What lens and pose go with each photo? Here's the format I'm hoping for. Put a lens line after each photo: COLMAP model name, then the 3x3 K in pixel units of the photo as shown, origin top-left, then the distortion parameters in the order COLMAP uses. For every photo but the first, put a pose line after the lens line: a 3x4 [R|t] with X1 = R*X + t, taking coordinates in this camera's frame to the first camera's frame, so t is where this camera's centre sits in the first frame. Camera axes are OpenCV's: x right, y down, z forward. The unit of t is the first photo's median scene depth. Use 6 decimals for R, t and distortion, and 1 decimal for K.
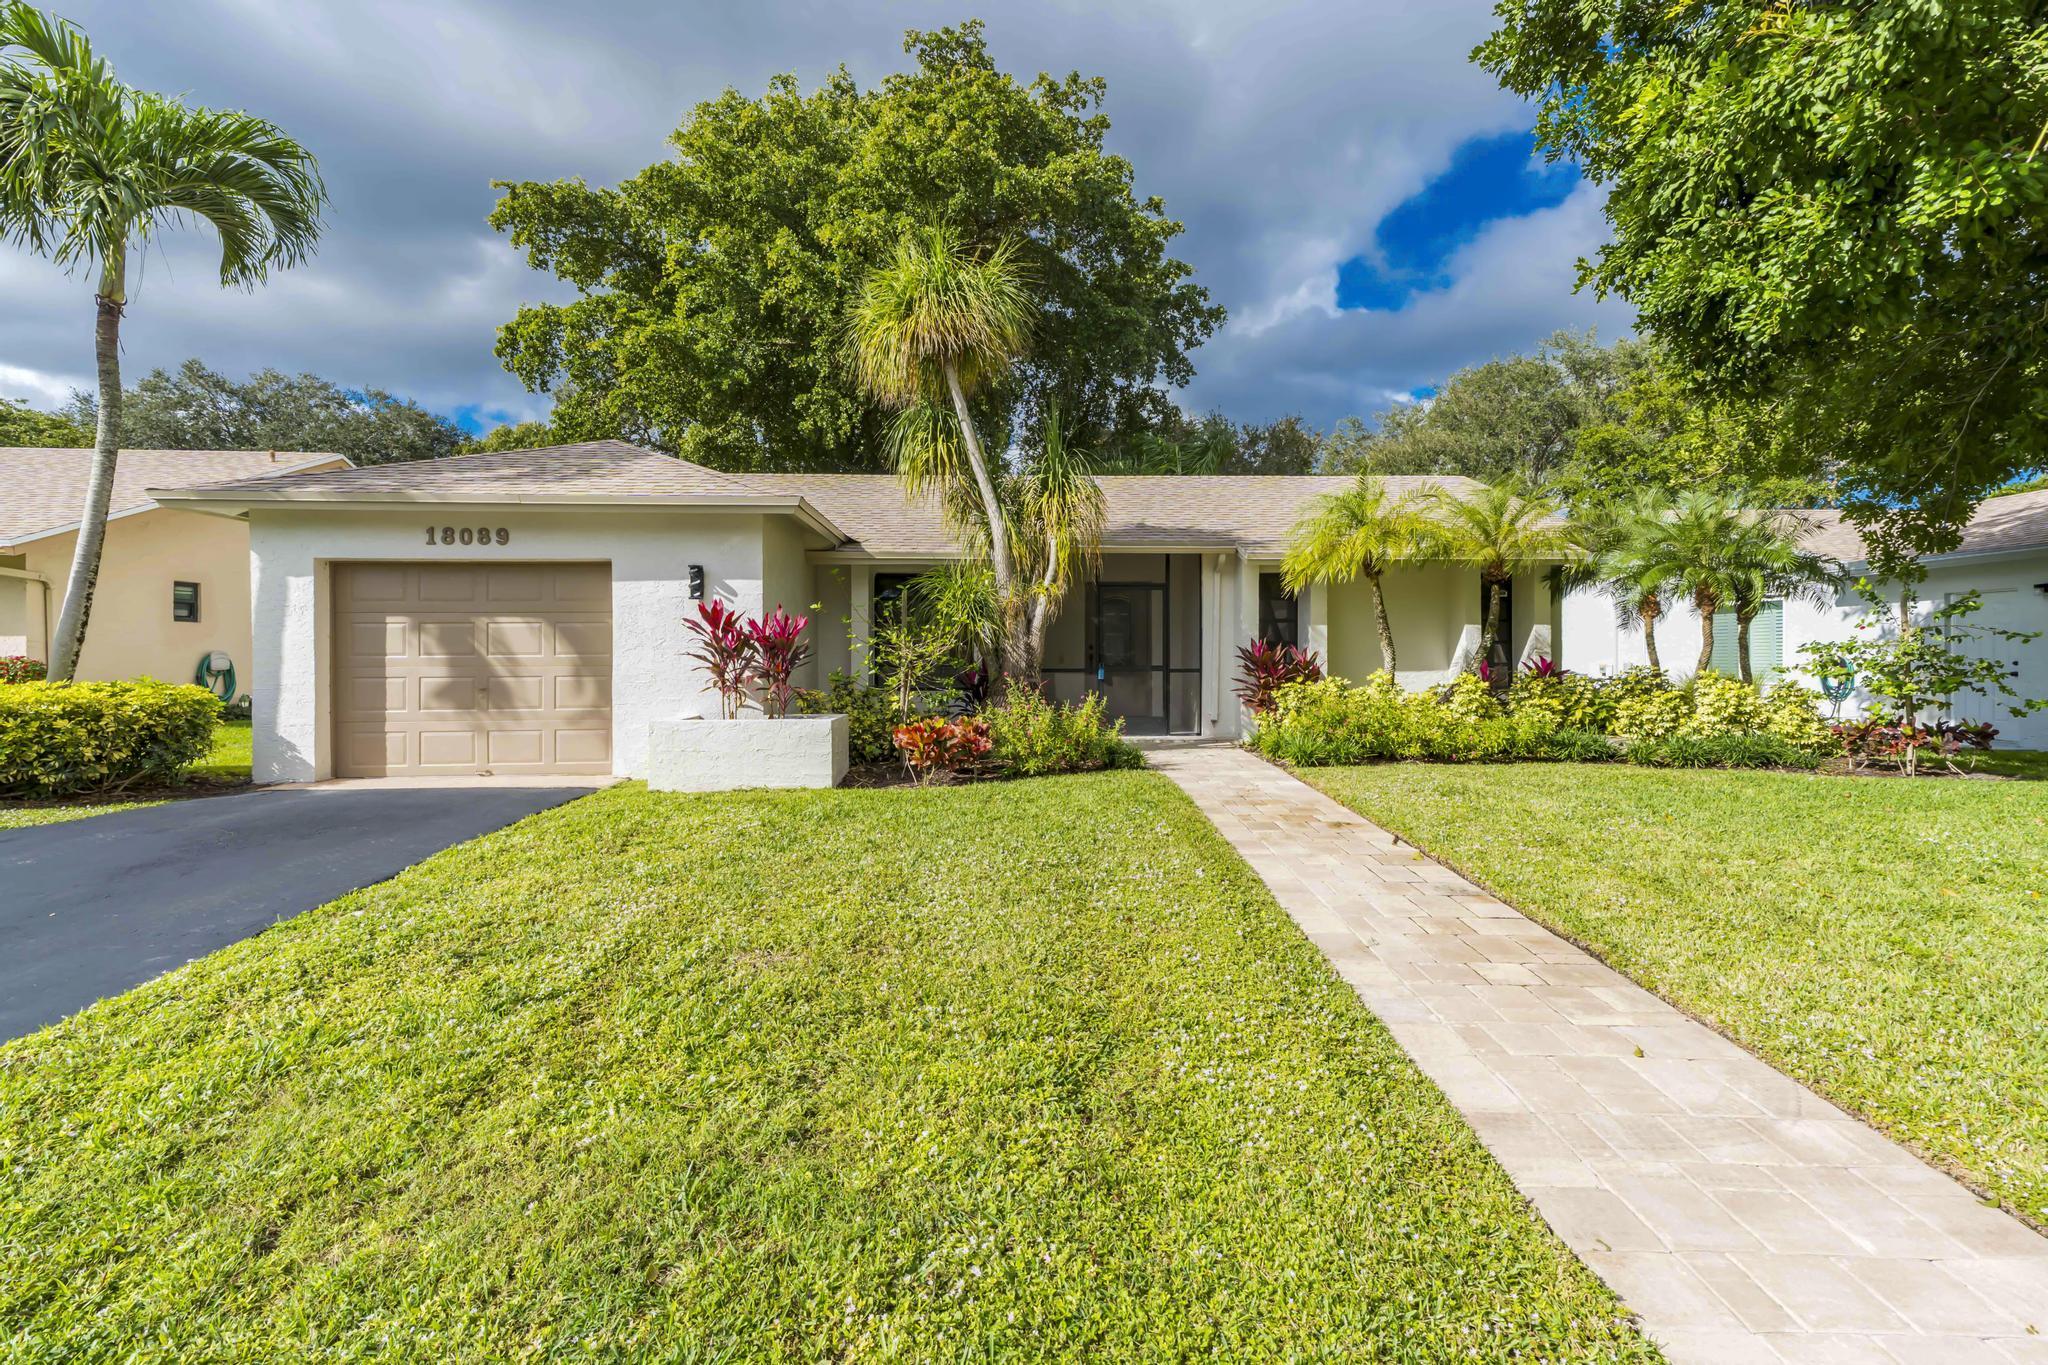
lens RADIAL K [[947.6, 0, 1026.4], [0, 947.6, 652.5], [0, 0, 1]] dist [0.017693, -0.000079]
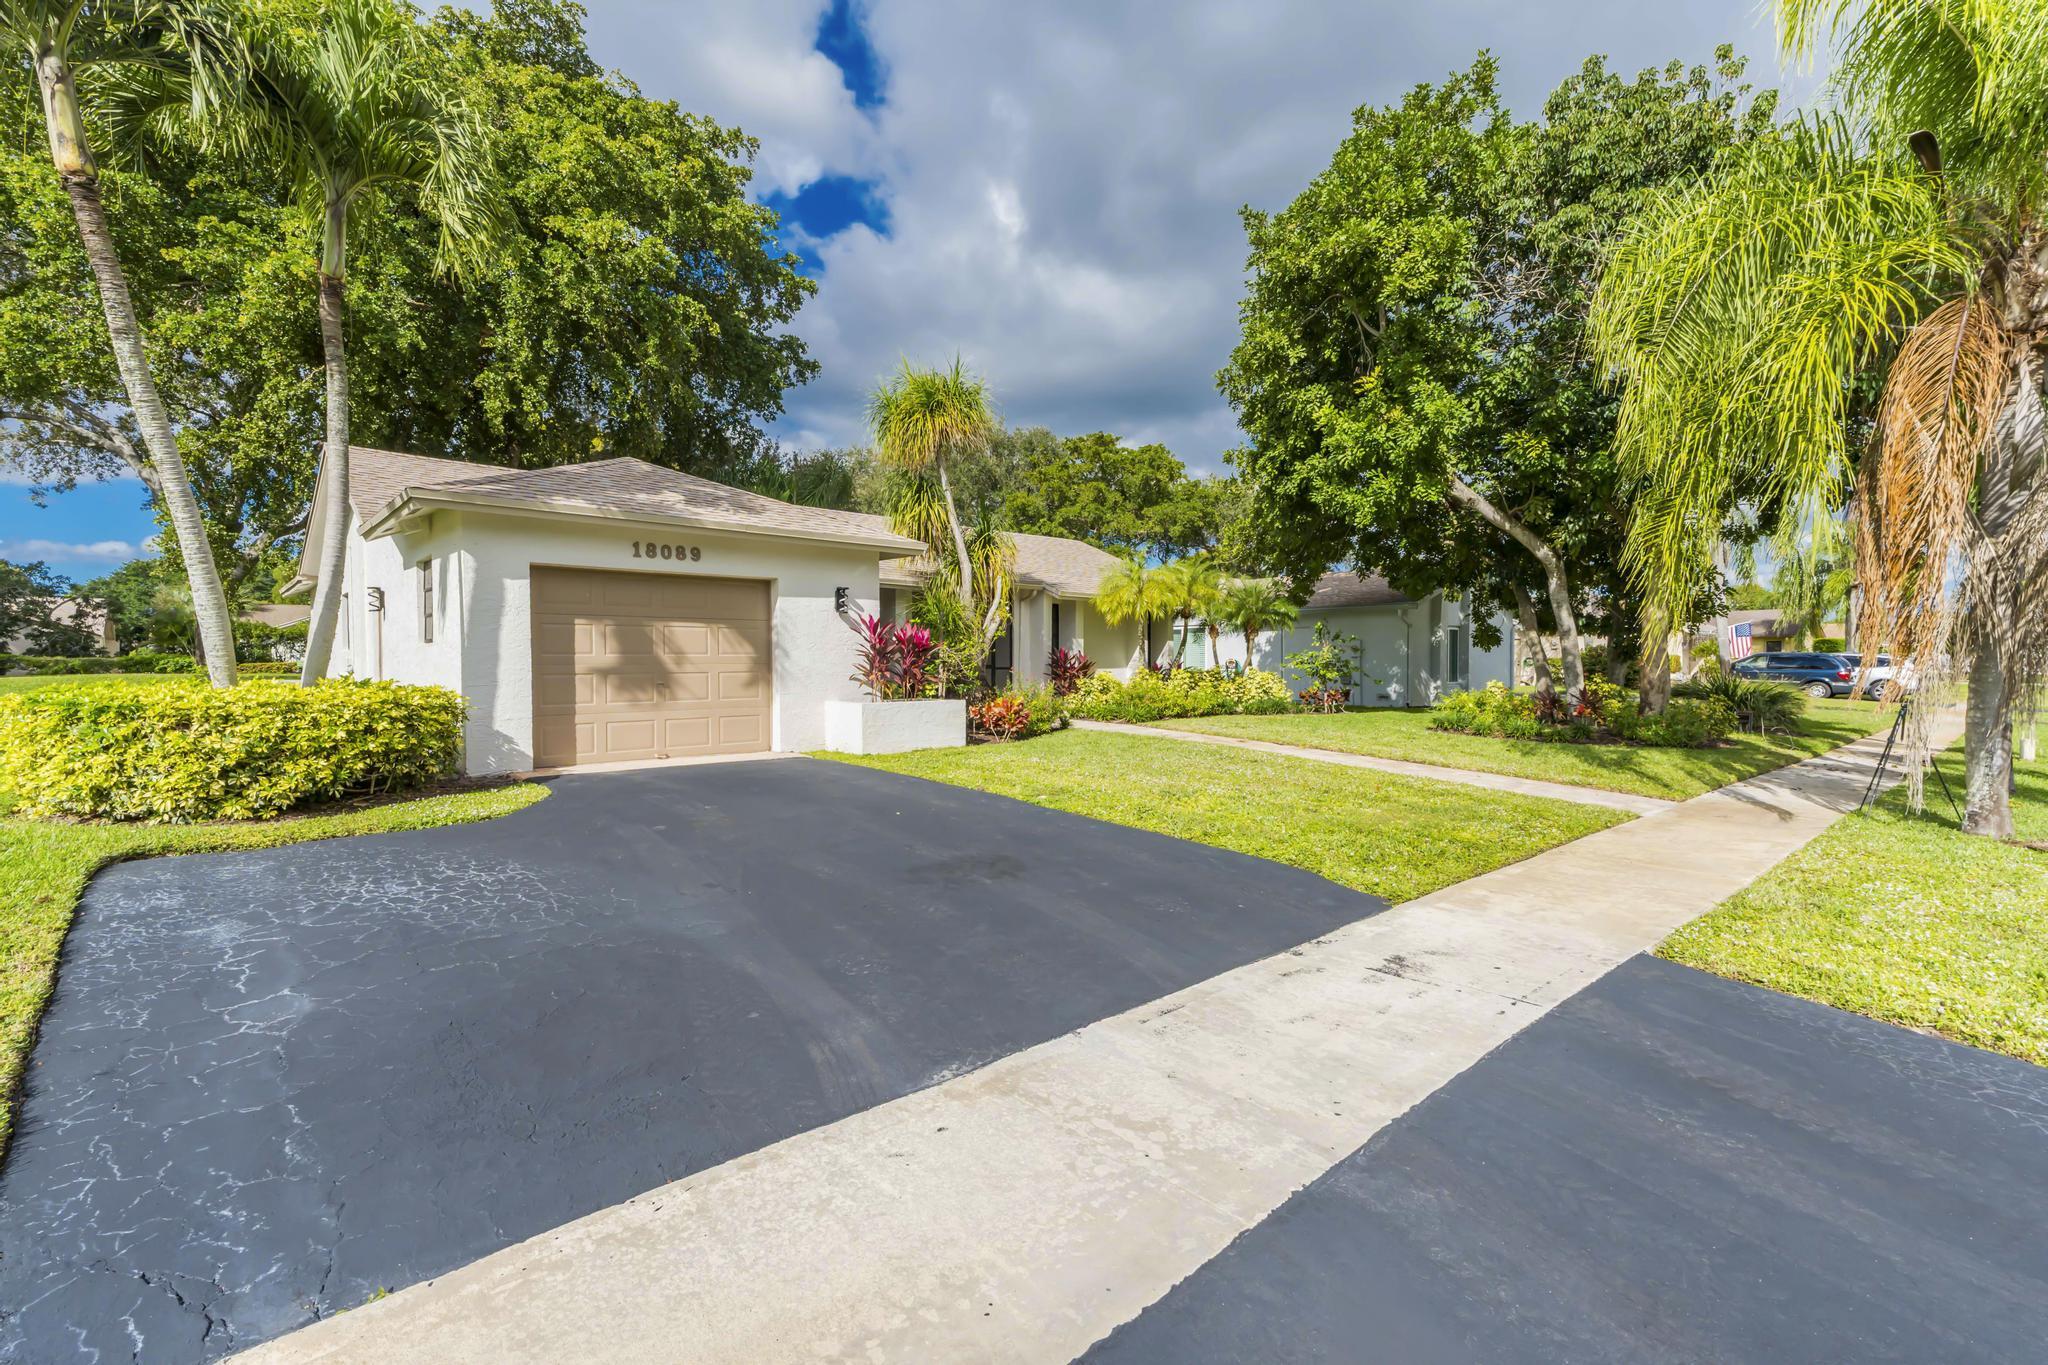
lens RADIAL K [[951.0, 0, 1040.1], [0, 951.0, 672.2], [0, 0, 1]] dist [-0.017069, 0.000136]
pose [[0.743555, -0.005478, 0.668652, -1.019461], [-0.005093, 0.999891, 0.013855, 0.006261], [-0.668655, -0.013708, 0.743446, -0.166149]]
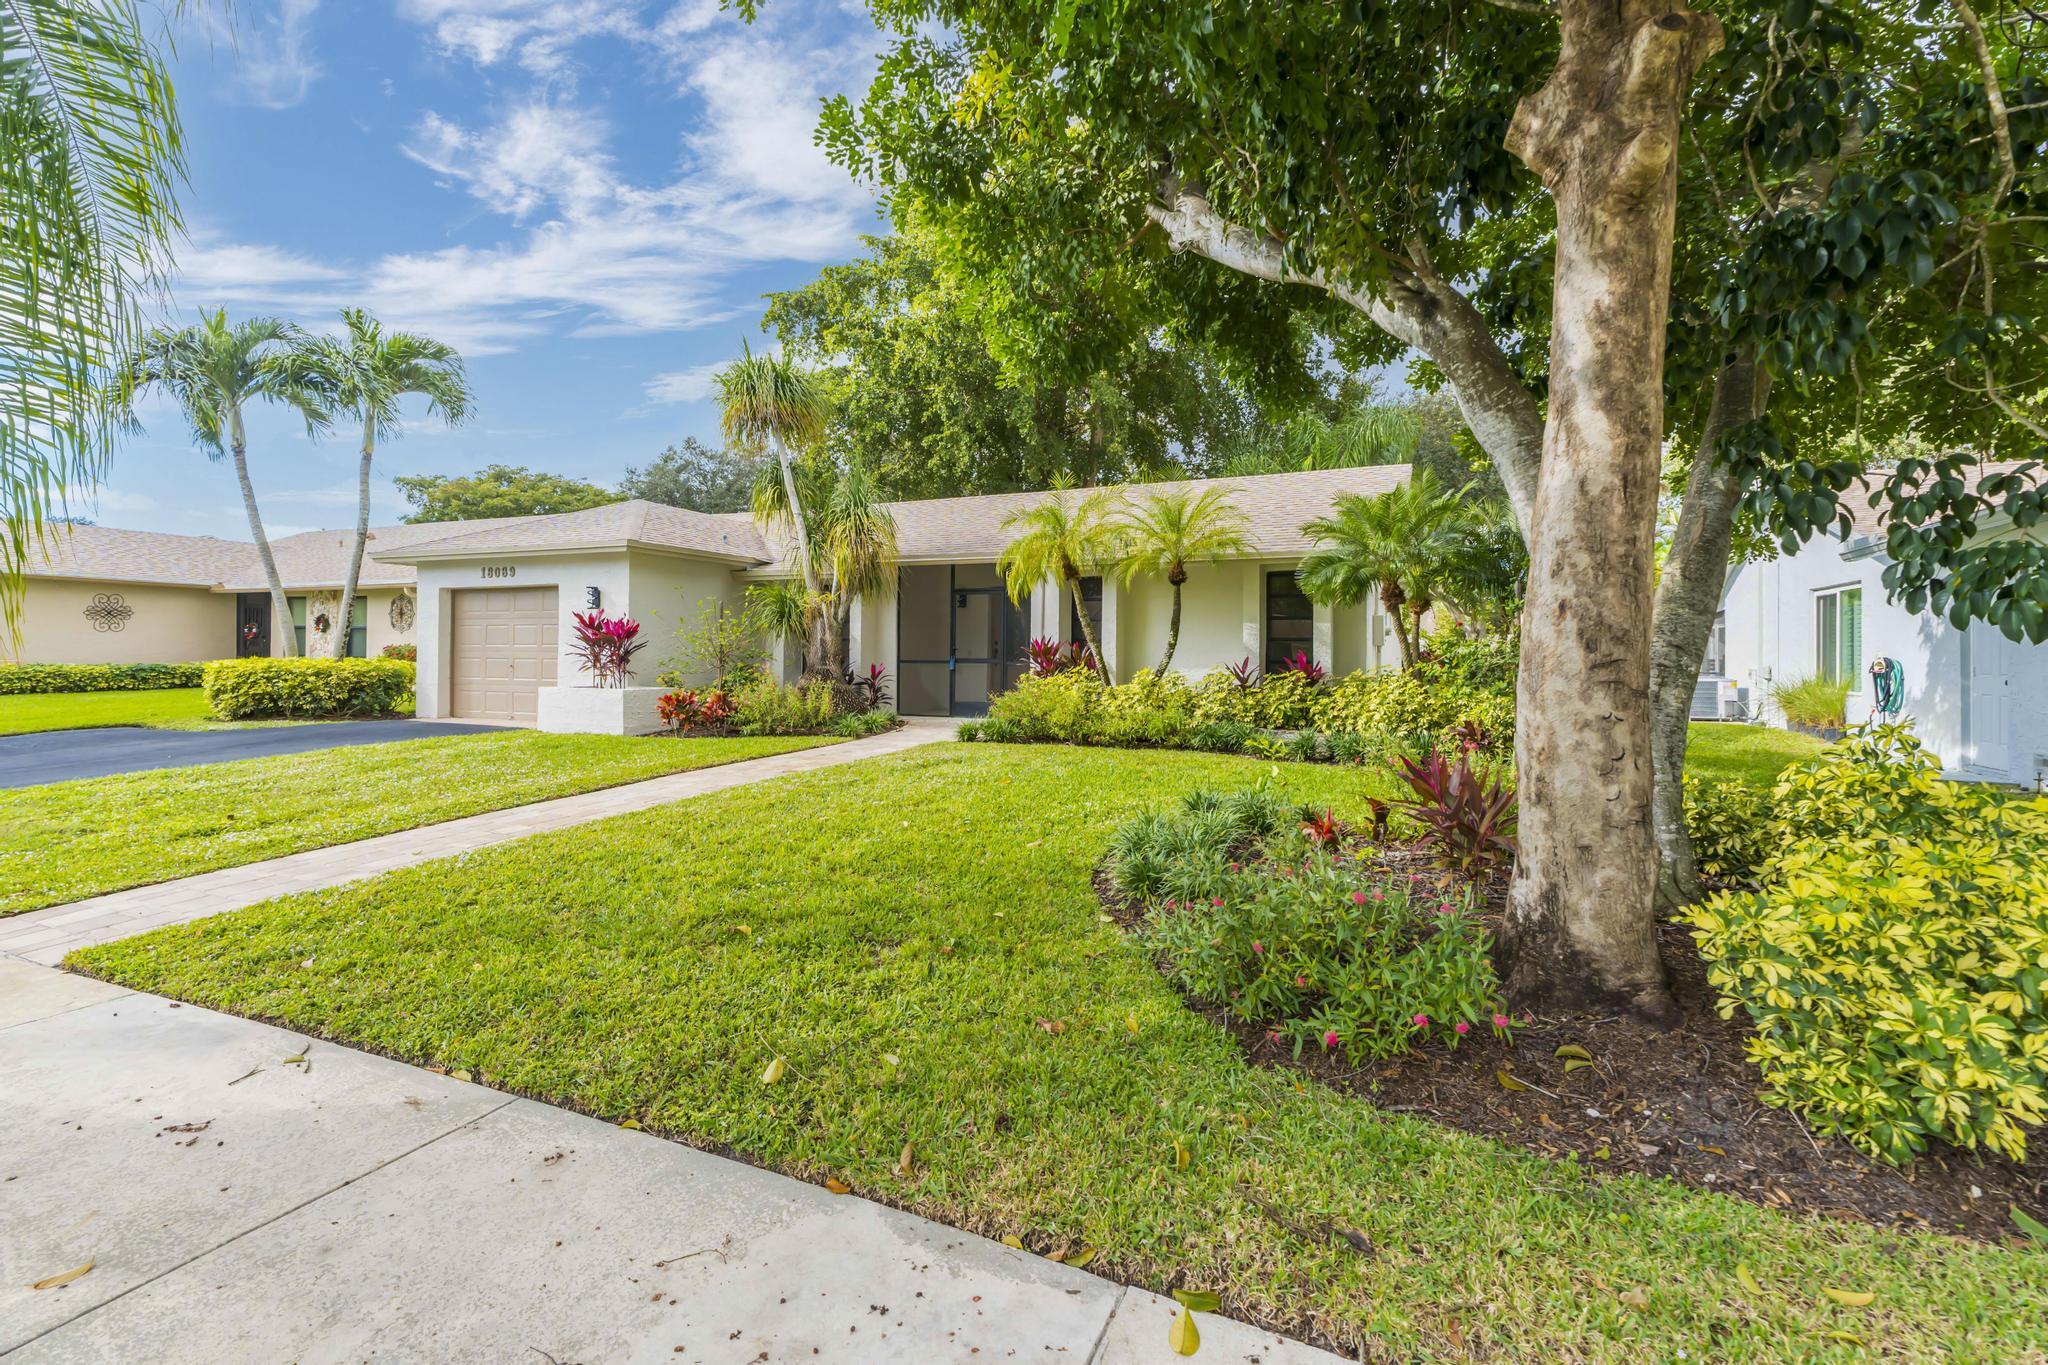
lens RADIAL K [[964.8, 0, 1017.9], [0, 964.8, 646.3], [0, 0, 1]] dist [-0.015188, 0.000051]
pose [[0.893921, 0.004365, -0.448203, 0.936209], [-0.011109, 0.999861, -0.012419, 0.015114], [0.448087, 0.016080, 0.893846, -0.063600]]
